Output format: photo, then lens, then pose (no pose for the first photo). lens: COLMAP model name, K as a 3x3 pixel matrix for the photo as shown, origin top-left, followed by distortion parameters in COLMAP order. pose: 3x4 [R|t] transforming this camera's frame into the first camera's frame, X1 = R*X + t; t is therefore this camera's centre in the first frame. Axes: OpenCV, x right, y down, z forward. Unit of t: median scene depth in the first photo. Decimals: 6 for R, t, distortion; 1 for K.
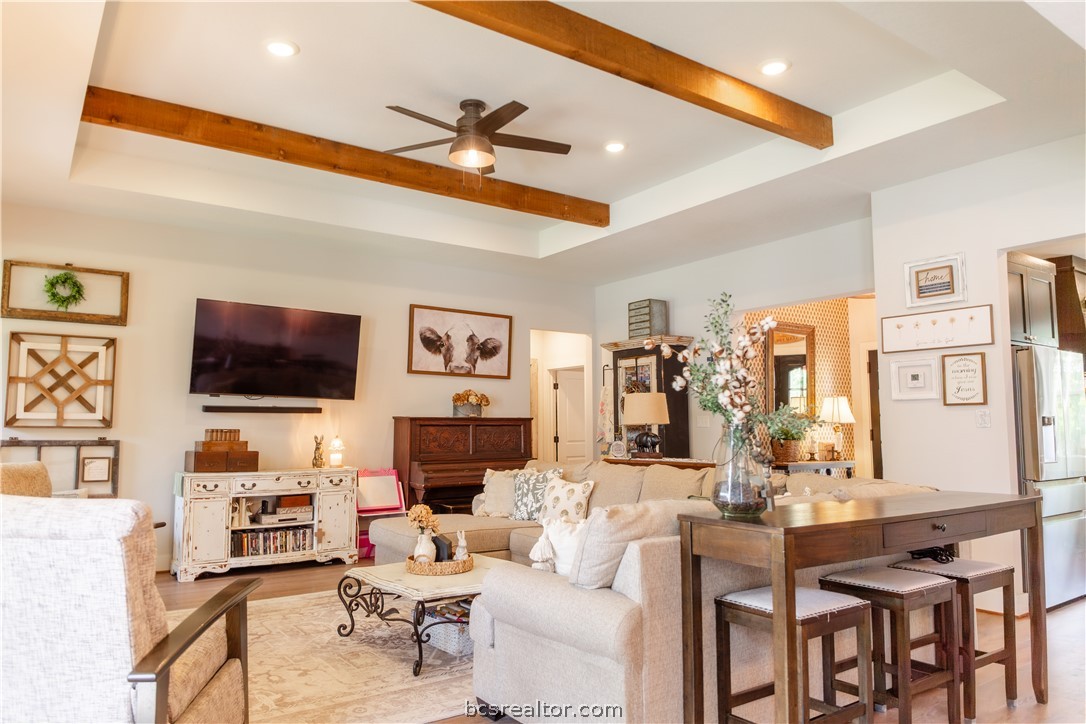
lens RADIAL K [[723.4, 0, 538.5], [0, 723.4, 362.7], [0, 0, 1]] dist [-0.007536, -0.029776]
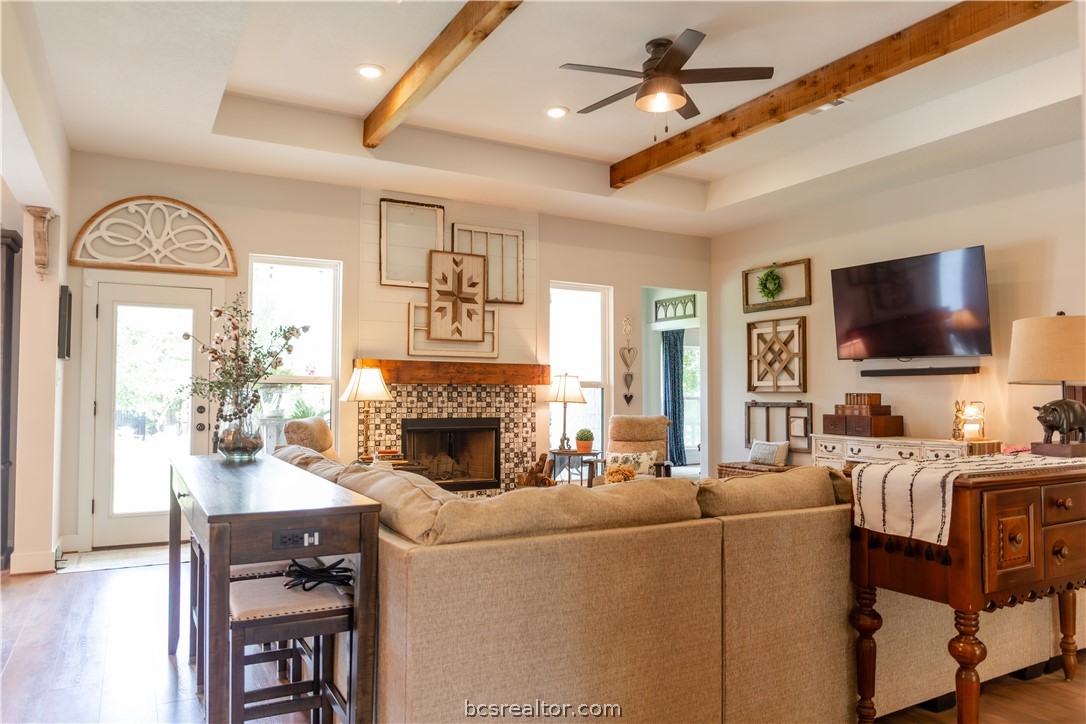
lens RADIAL K [[723.4, 0, 514.4], [0, 723.4, 362.6], [0, 0, 1]] dist [-0.007536, -0.029776]
pose [[-0.127399, -0.043129, -0.990913, 0.667647], [0.087520, 0.994668, -0.054545, 0.066811], [0.987983, -0.093673, -0.122945, 0.700628]]
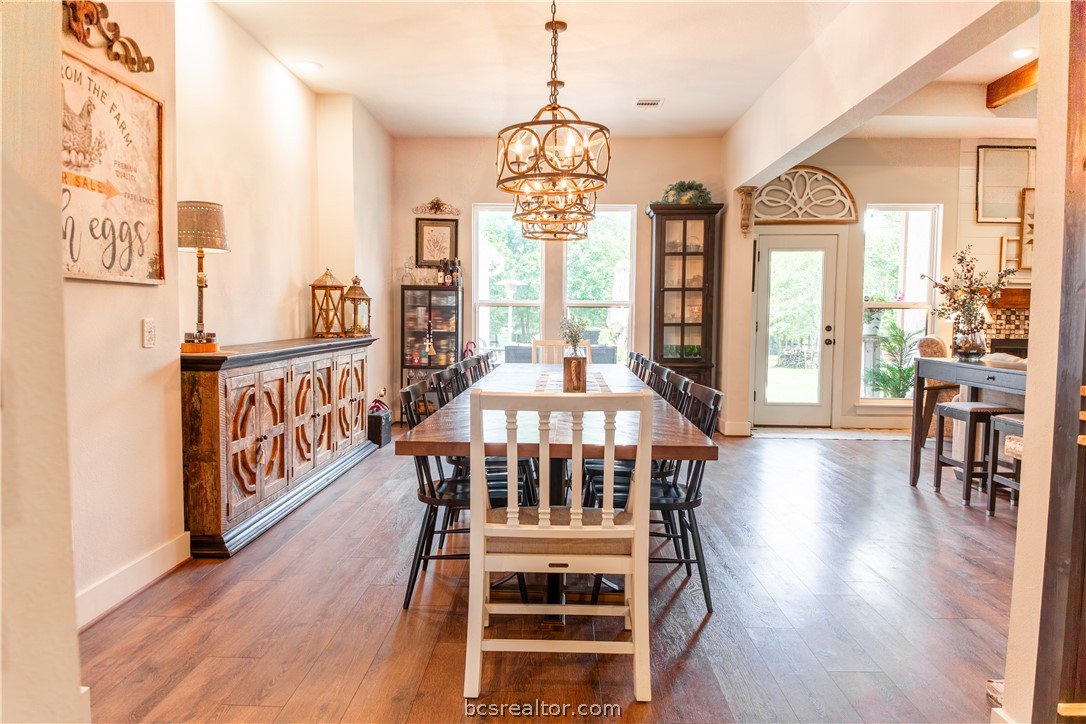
lens RADIAL K [[723.4, 0, 535.6], [0, 723.4, 367.0], [0, 0, 1]] dist [-0.007536, -0.029776]
pose [[-0.606042, 0.052252, -0.793714, 1.098813], [0.066785, 0.997659, 0.014684, 0.053804], [0.792624, -0.044109, -0.608114, 0.513040]]
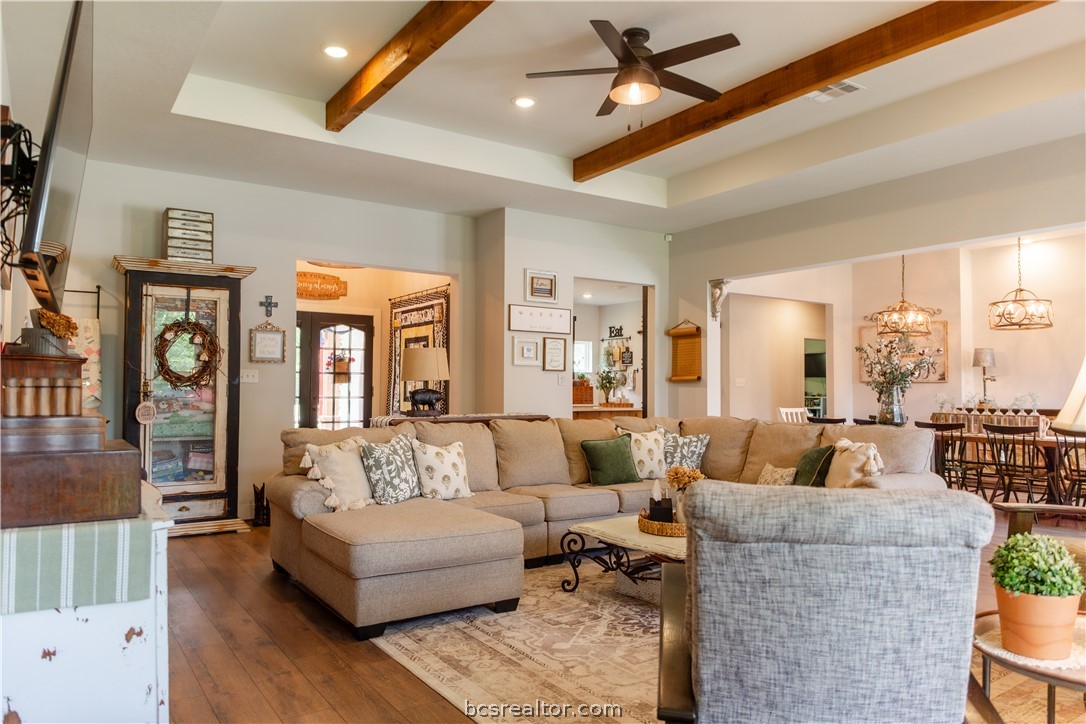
lens RADIAL K [[723.4, 0, 540.8], [0, 723.4, 358.7], [0, 0, 1]] dist [-0.007536, -0.029776]
pose [[0.008287, 0.037843, 0.999249, -0.809429], [-0.098290, 0.994475, -0.036847, 0.077876], [-0.995123, -0.097911, 0.011961, 0.852804]]
